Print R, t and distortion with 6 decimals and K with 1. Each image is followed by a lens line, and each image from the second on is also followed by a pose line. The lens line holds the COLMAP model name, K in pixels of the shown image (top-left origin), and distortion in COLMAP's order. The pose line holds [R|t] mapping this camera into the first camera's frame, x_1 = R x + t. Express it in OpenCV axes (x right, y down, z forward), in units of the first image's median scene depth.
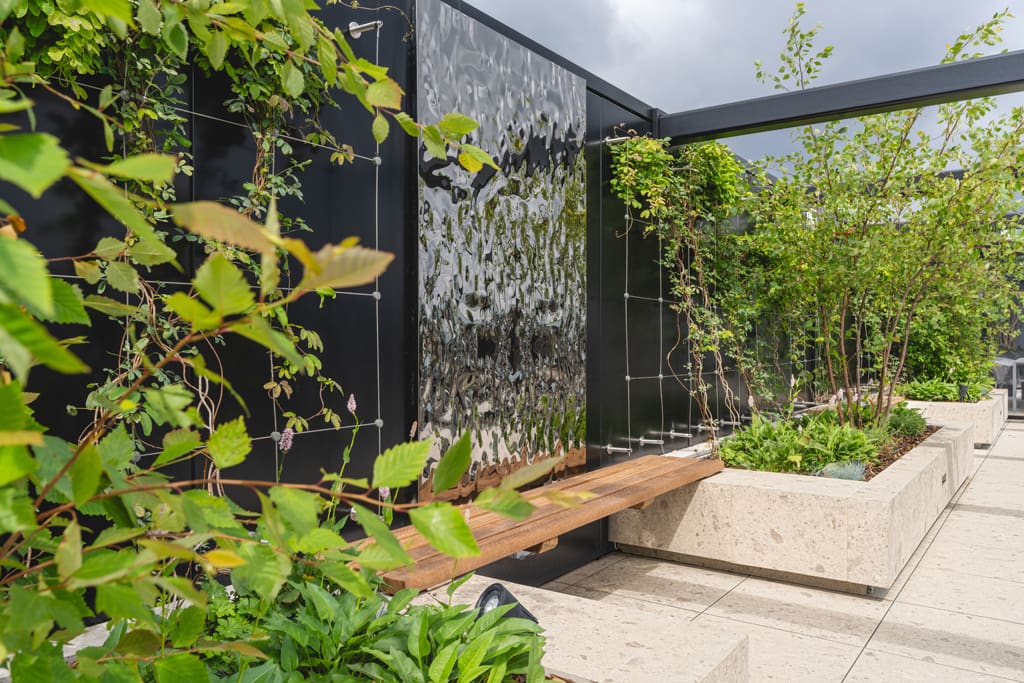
lens RADIAL K [[737.9, 0, 512.0], [0, 737.9, 341.5], [0, 0, 1]] dist [0.006532, 0.006678]
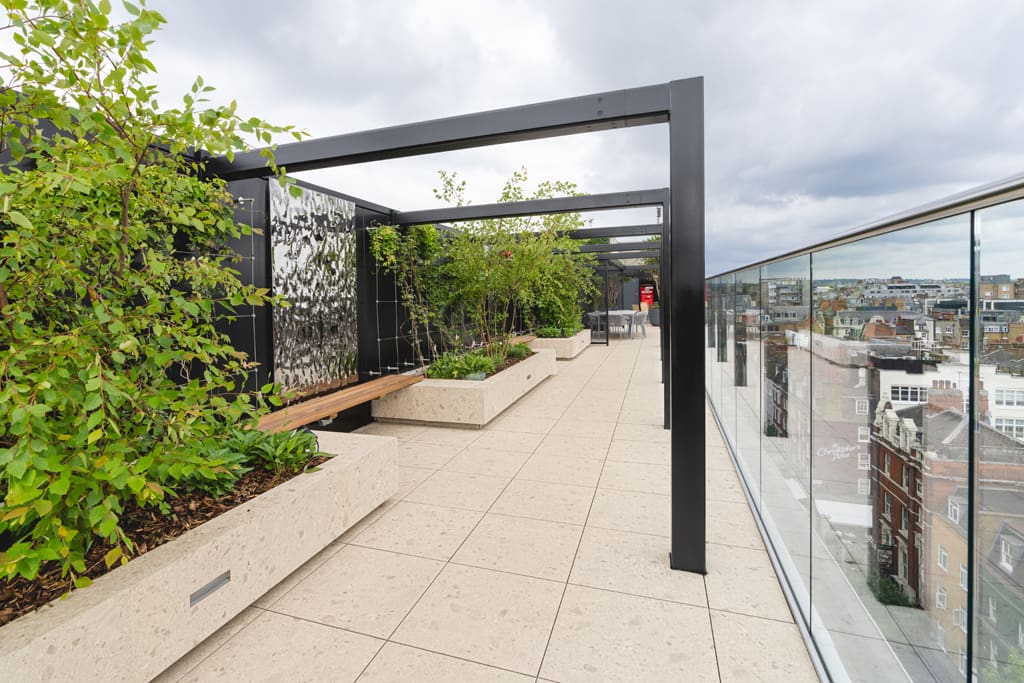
lens RADIAL K [[482.3, 0, 469.8], [0, 482.3, 303.5], [0, 0, 1]] dist [0.001696, 0.000498]
pose [[0.968155, -0.019821, 0.249565, 0.064493], [0.016329, 0.999738, 0.016056, -0.074133], [-0.249818, -0.011470, 0.968225, -0.423714]]
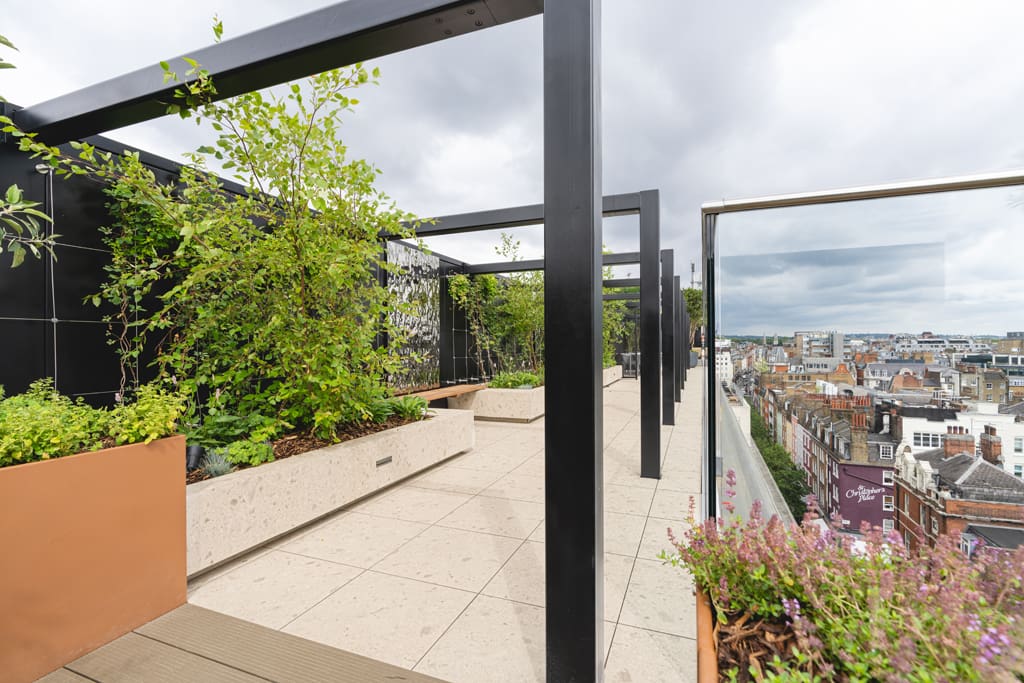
lens RADIAL K [[469.0, 0, 518.5], [0, 469.0, 344.4], [0, 0, 1]] dist [-0.000468, -0.000035]
pose [[0.968487, -0.003435, 0.249039, -0.058388], [0.004826, 0.999976, -0.004975, 0.006789], [-0.249016, 0.006020, 0.968481, -0.862258]]
